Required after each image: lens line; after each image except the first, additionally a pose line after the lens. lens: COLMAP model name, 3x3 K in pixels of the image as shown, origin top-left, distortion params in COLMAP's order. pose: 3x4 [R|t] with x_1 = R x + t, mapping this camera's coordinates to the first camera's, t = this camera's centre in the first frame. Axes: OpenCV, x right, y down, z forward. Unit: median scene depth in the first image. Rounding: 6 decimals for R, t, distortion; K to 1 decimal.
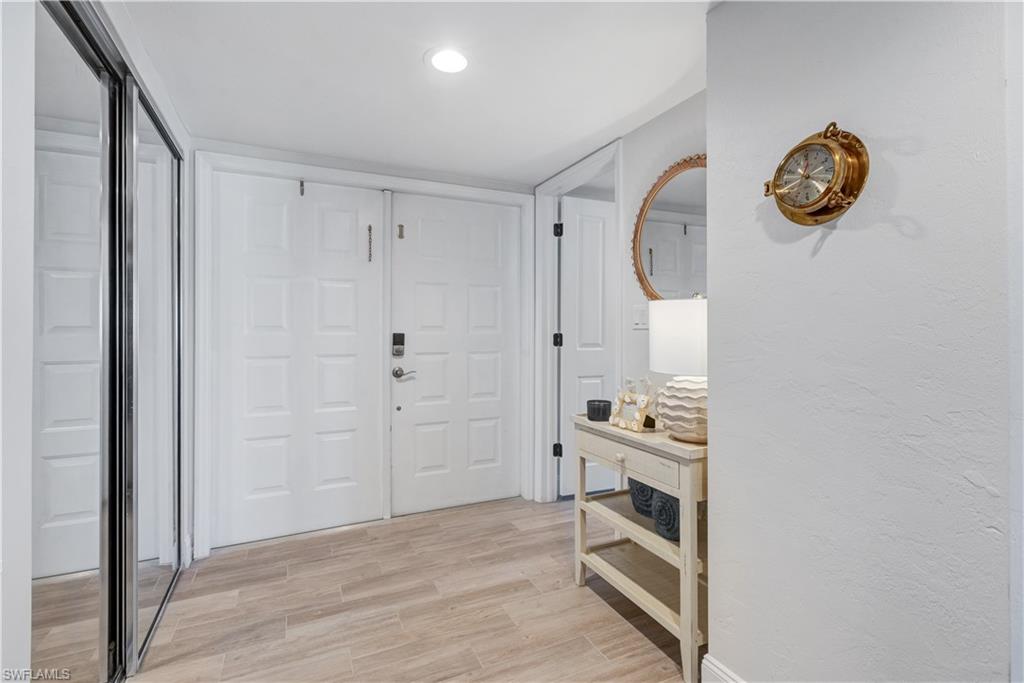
lens RADIAL K [[465.0, 0, 511.0], [0, 465.0, 335.4], [0, 0, 1]] dist [-0.000100, -0.000827]
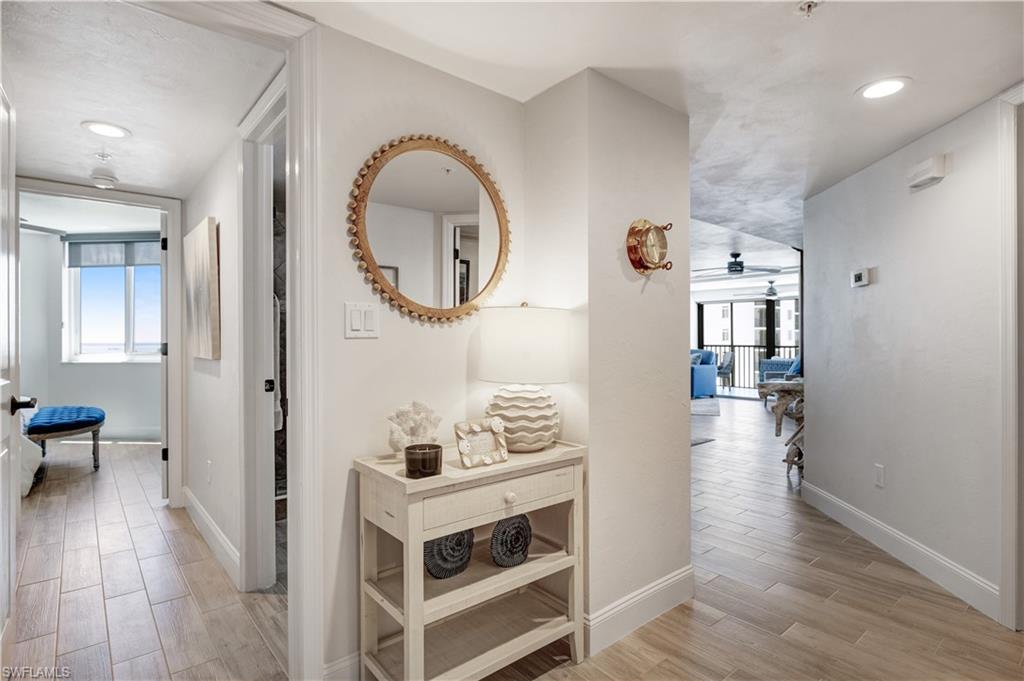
lens RADIAL K [[513.7, 0, 514.8], [0, 513.7, 343.4], [0, 0, 1]] dist [-0.001712, -0.000653]
pose [[-0.245509, -0.005209, 0.969380, -0.678017], [0.012877, 0.999880, 0.008634, -0.012373], [-0.969309, 0.014603, -0.245412, 1.300948]]
